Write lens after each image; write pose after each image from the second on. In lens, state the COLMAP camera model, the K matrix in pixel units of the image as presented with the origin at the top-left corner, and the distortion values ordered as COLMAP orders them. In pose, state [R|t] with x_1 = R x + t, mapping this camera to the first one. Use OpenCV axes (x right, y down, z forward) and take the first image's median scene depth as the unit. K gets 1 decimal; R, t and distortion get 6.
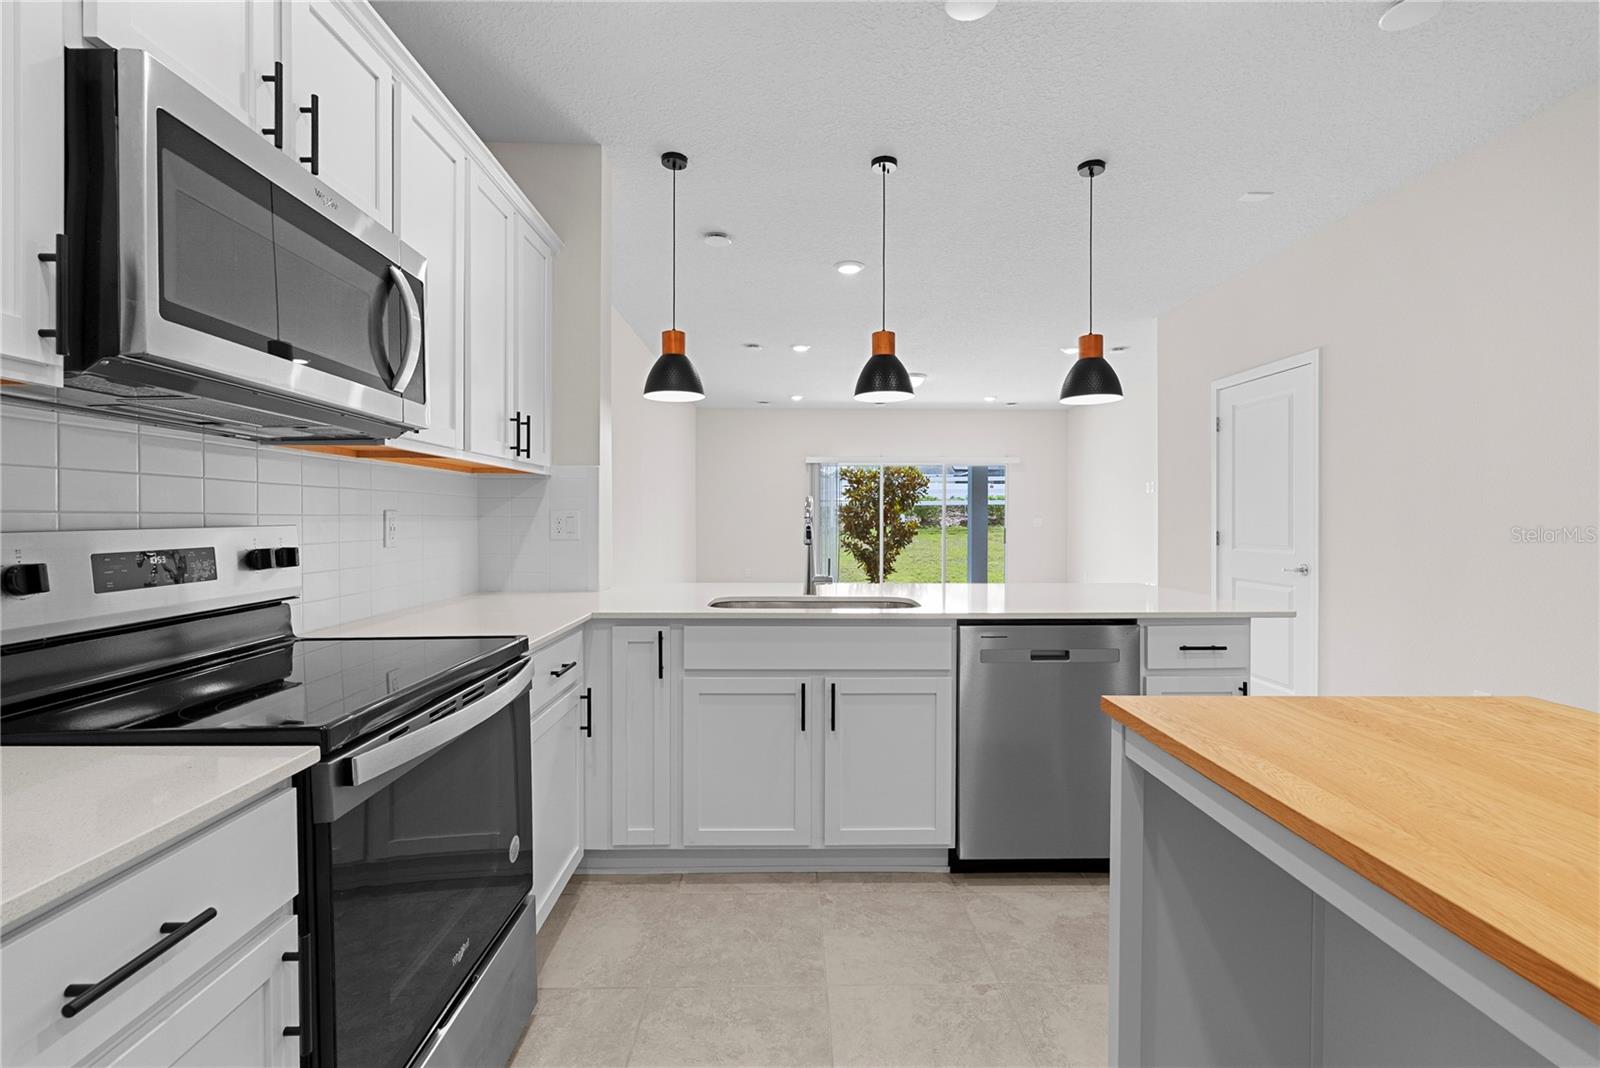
lens RADIAL K [[708.6, 0, 789.6], [0, 708.6, 521.3], [0, 0, 1]] dist [-0.004300, -0.000067]
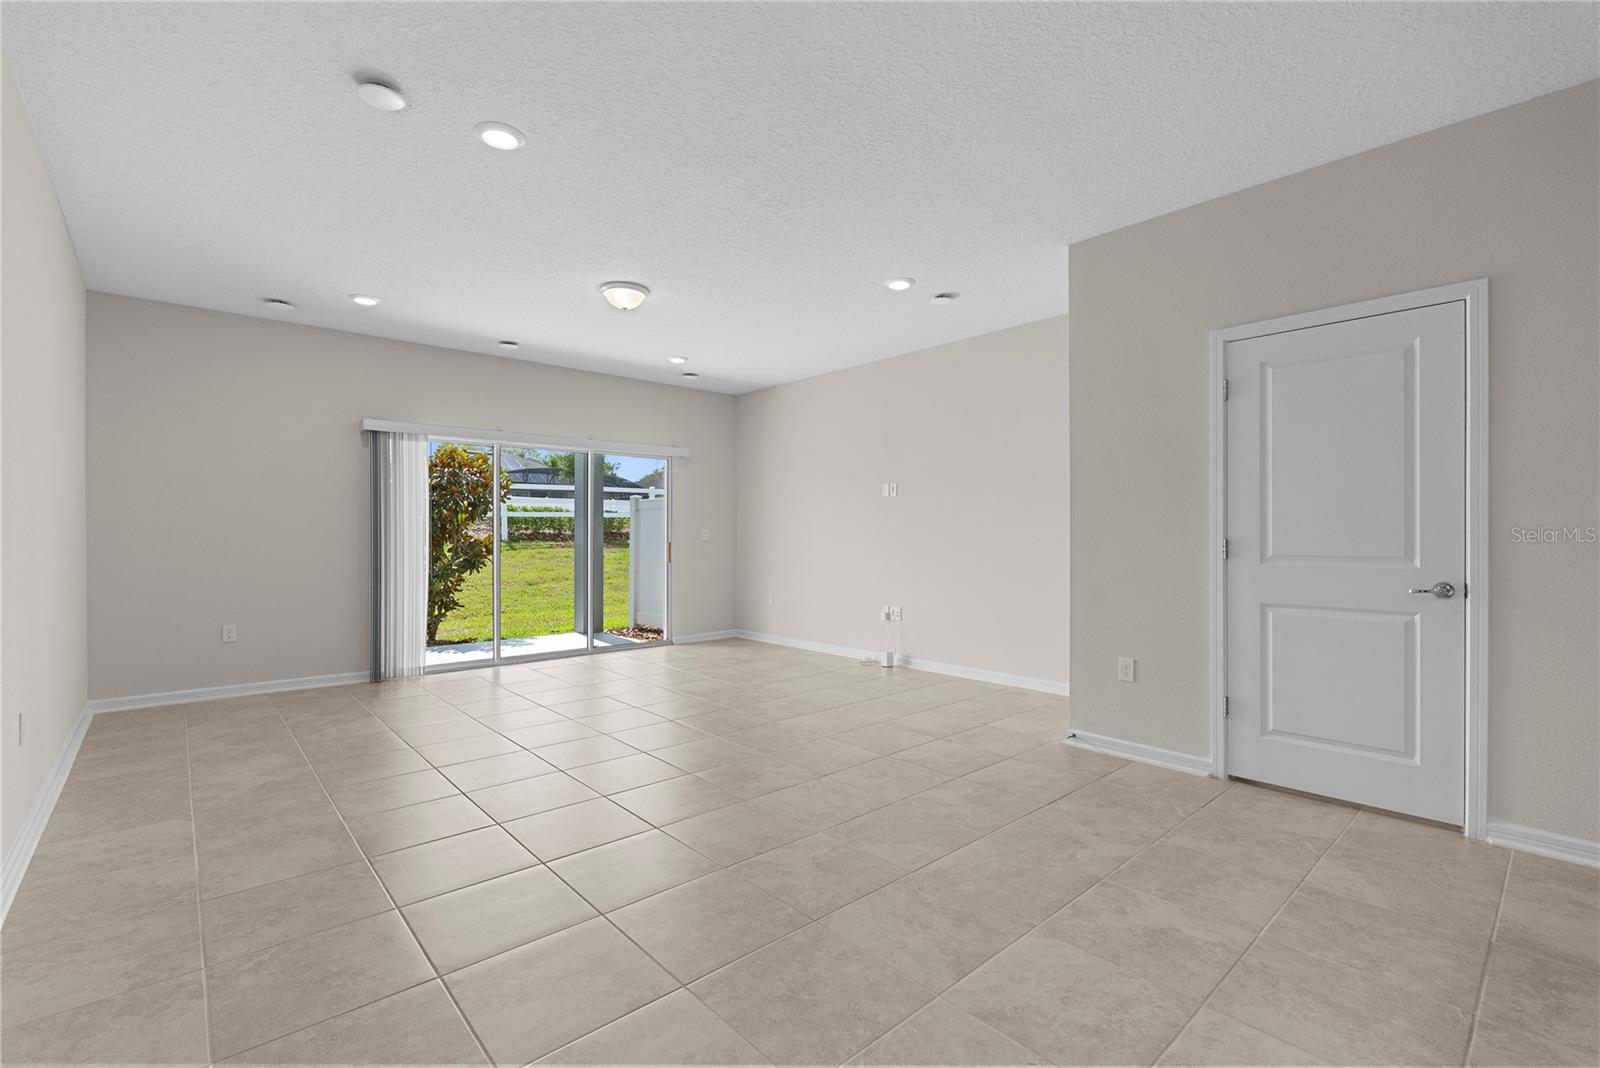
lens RADIAL K [[708.6, 0, 799.6], [0, 708.6, 531.8], [0, 0, 1]] dist [-0.004300, -0.000067]
pose [[0.748094, 0.001184, 0.663592, -0.114320], [0.004904, 0.999961, -0.007313, 0.005861], [-0.663575, 0.008725, 0.748059, 0.452517]]
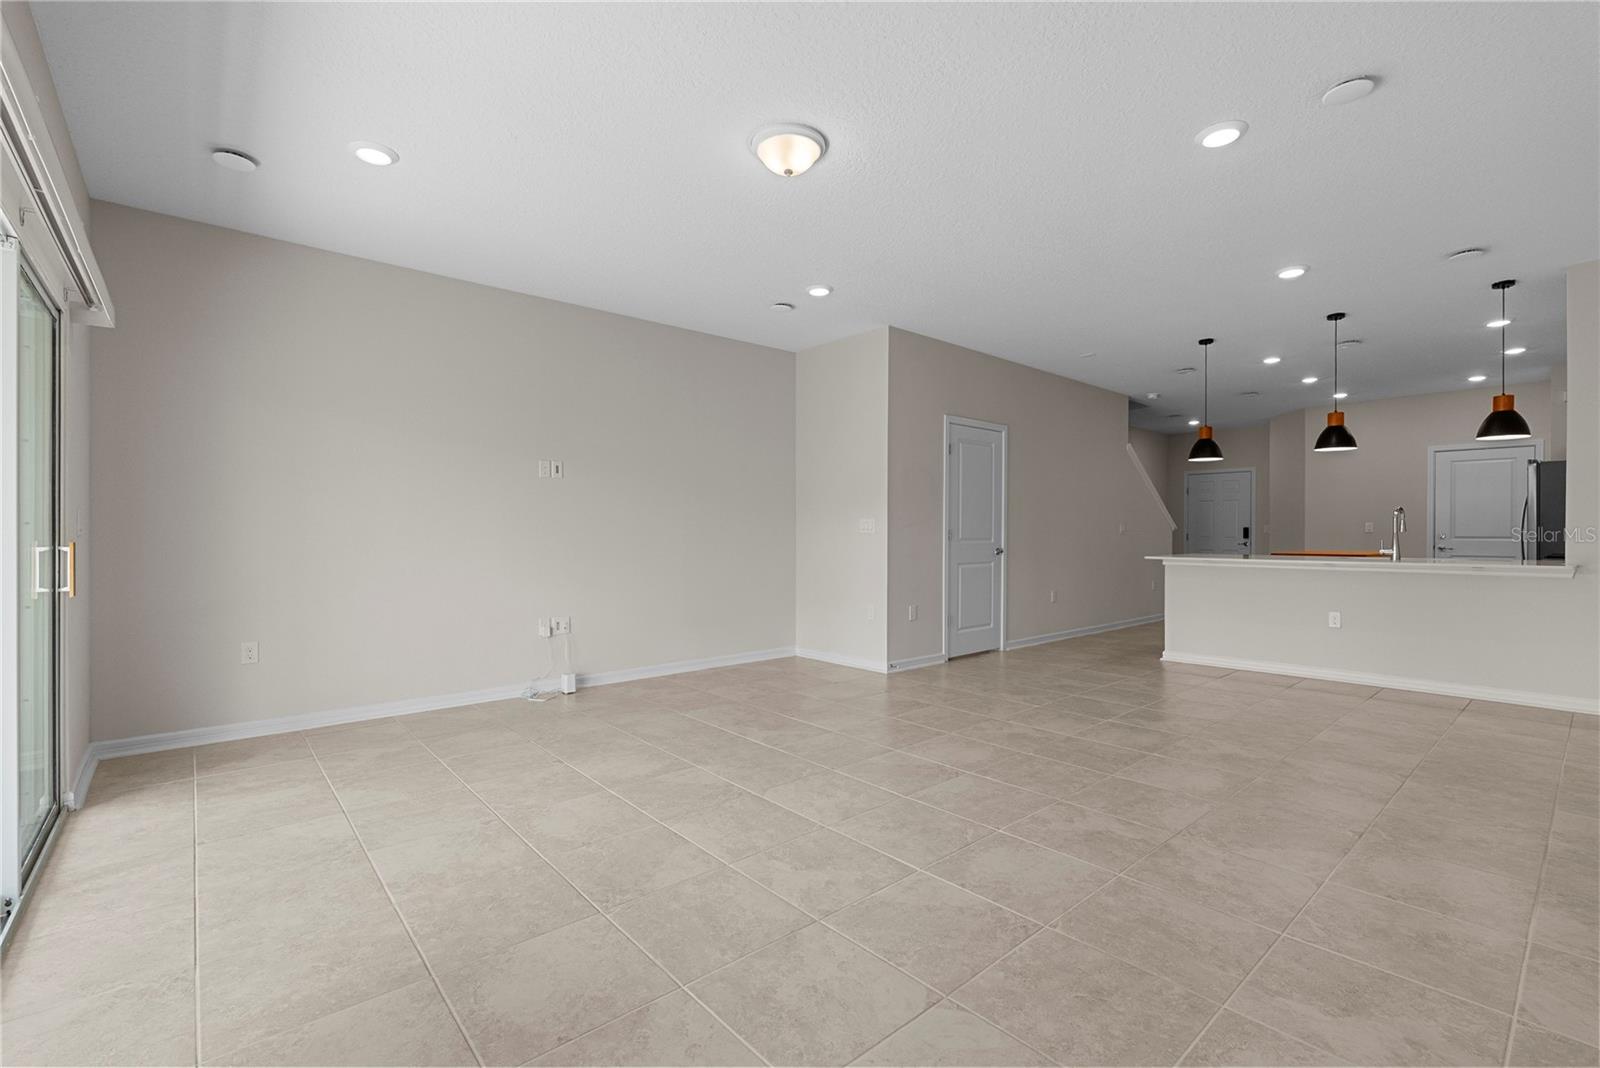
lens RADIAL K [[708.6, 0, 806.7], [0, 708.6, 538.7], [0, 0, 1]] dist [-0.004300, -0.000067]
pose [[-0.660771, -0.007464, 0.750551, -0.124619], [0.002521, 0.999923, 0.012164, 0.007342], [-0.750584, 0.009930, -0.660701, 1.243720]]
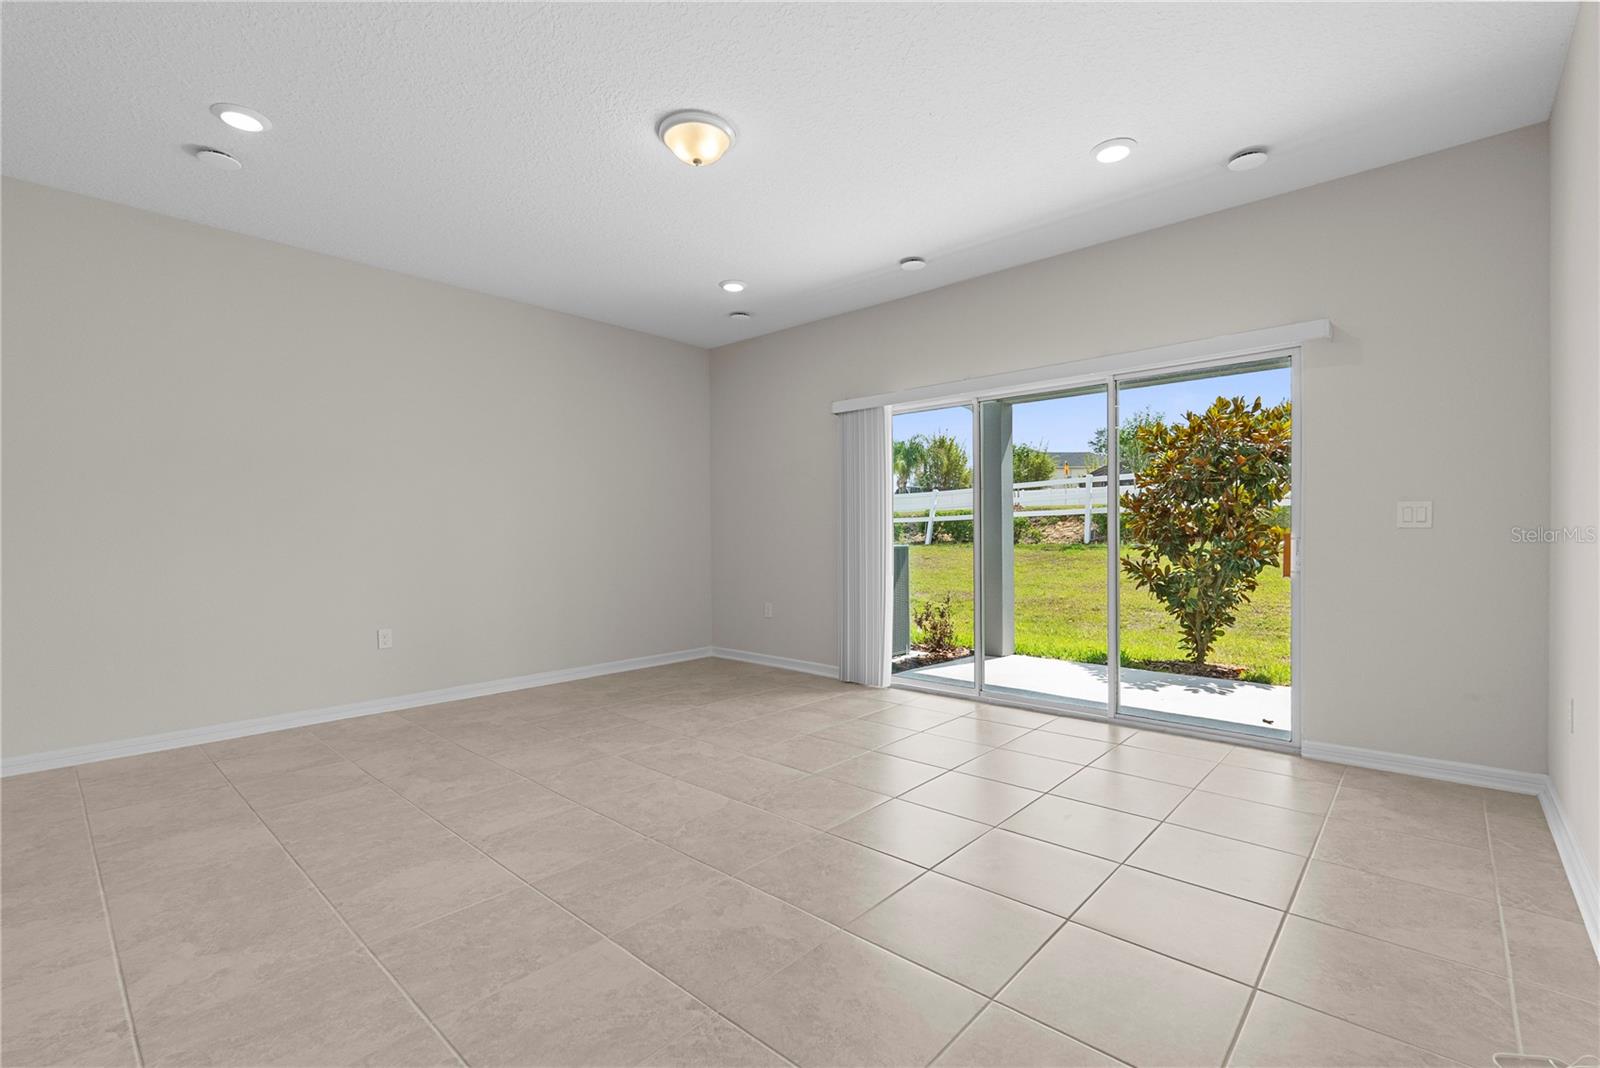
lens RADIAL K [[708.6, 0, 799.8], [0, 708.6, 536.2], [0, 0, 1]] dist [-0.004300, -0.000067]
pose [[0.737623, -0.001886, -0.675210, 0.466159], [0.005501, 0.999980, 0.003217, 0.011306], [0.675190, -0.006087, 0.737619, 0.752575]]
